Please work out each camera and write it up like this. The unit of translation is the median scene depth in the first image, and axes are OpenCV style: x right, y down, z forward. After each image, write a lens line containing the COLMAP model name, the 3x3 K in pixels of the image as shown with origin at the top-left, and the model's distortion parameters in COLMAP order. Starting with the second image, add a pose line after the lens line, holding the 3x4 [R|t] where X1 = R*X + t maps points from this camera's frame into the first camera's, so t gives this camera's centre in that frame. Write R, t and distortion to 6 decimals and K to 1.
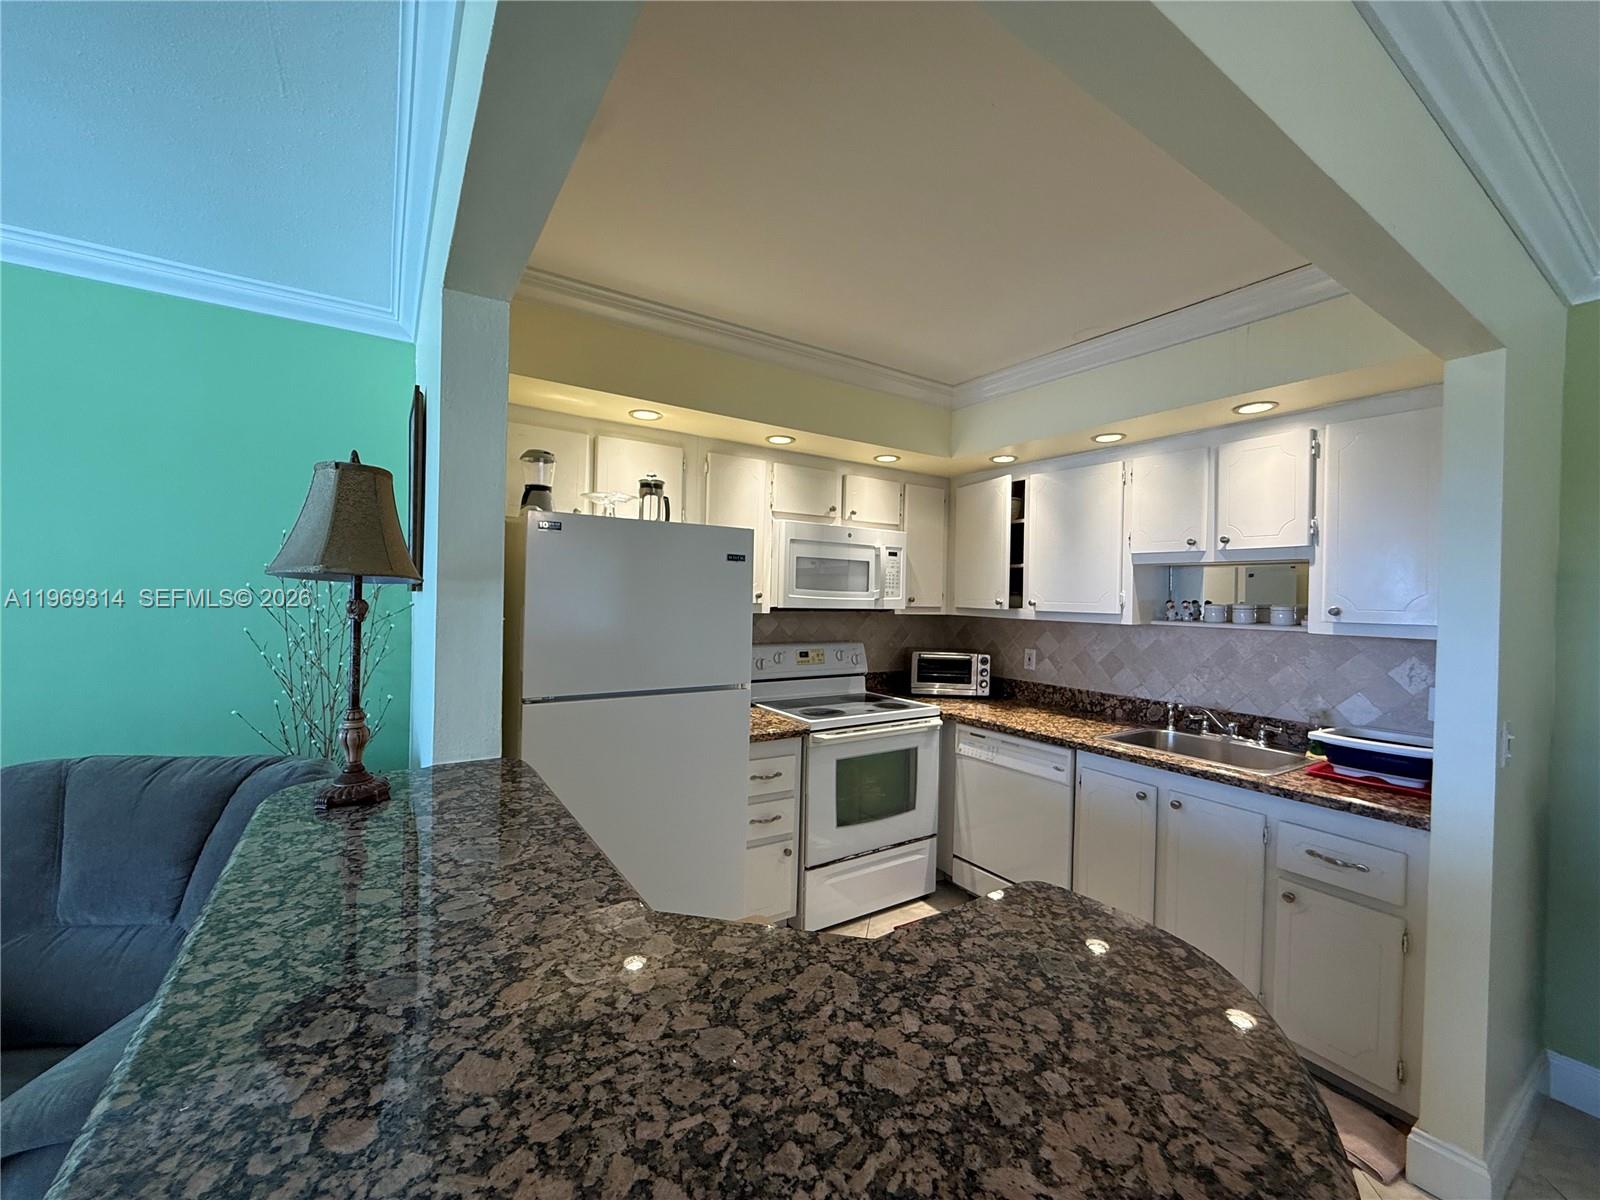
lens RADIAL K [[639.6, 0, 788.4], [0, 639.6, 604.4], [0, 0, 1]] dist [-0.000231, 0.000053]
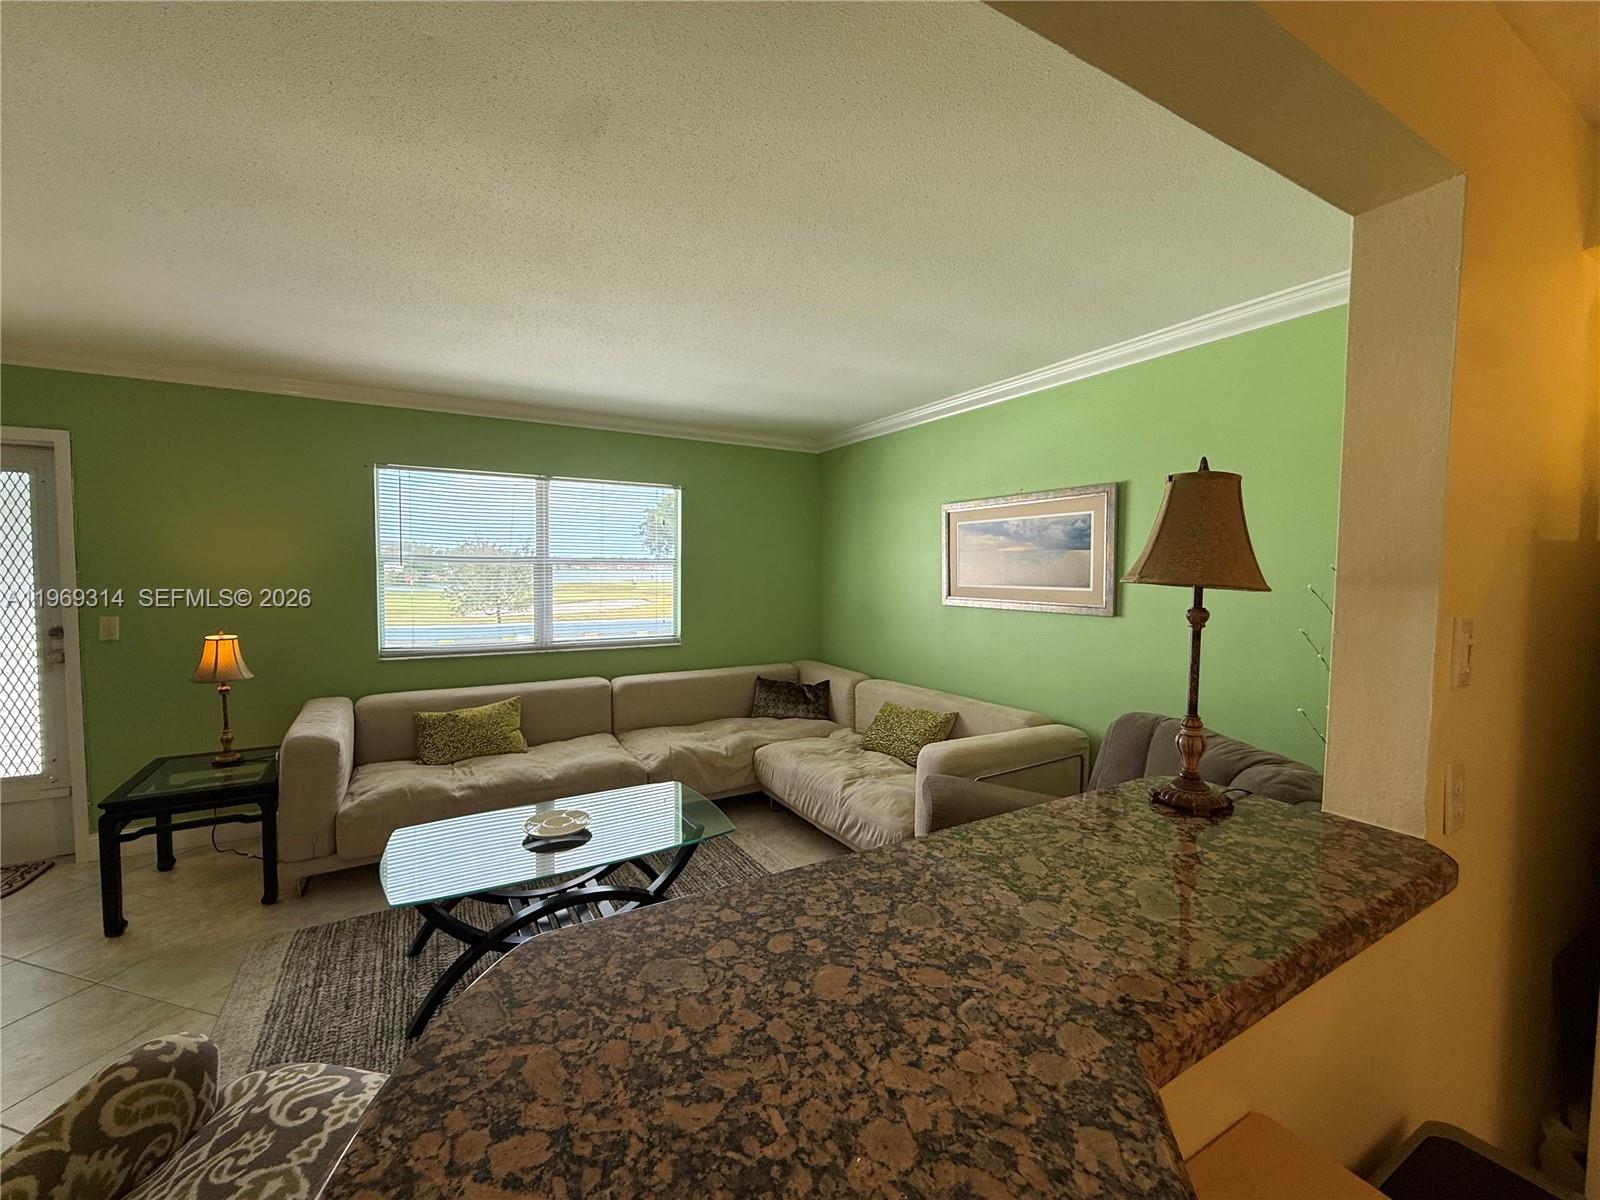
lens RADIAL K [[639.6, 0, 794.7], [0, 639.6, 592.9], [0, 0, 1]] dist [-0.000231, 0.000053]
pose [[-0.055746, 0.018078, -0.998281, 0.139023], [-0.024178, 0.999518, 0.019451, -0.013548], [0.998152, 0.025221, -0.055283, 0.167625]]
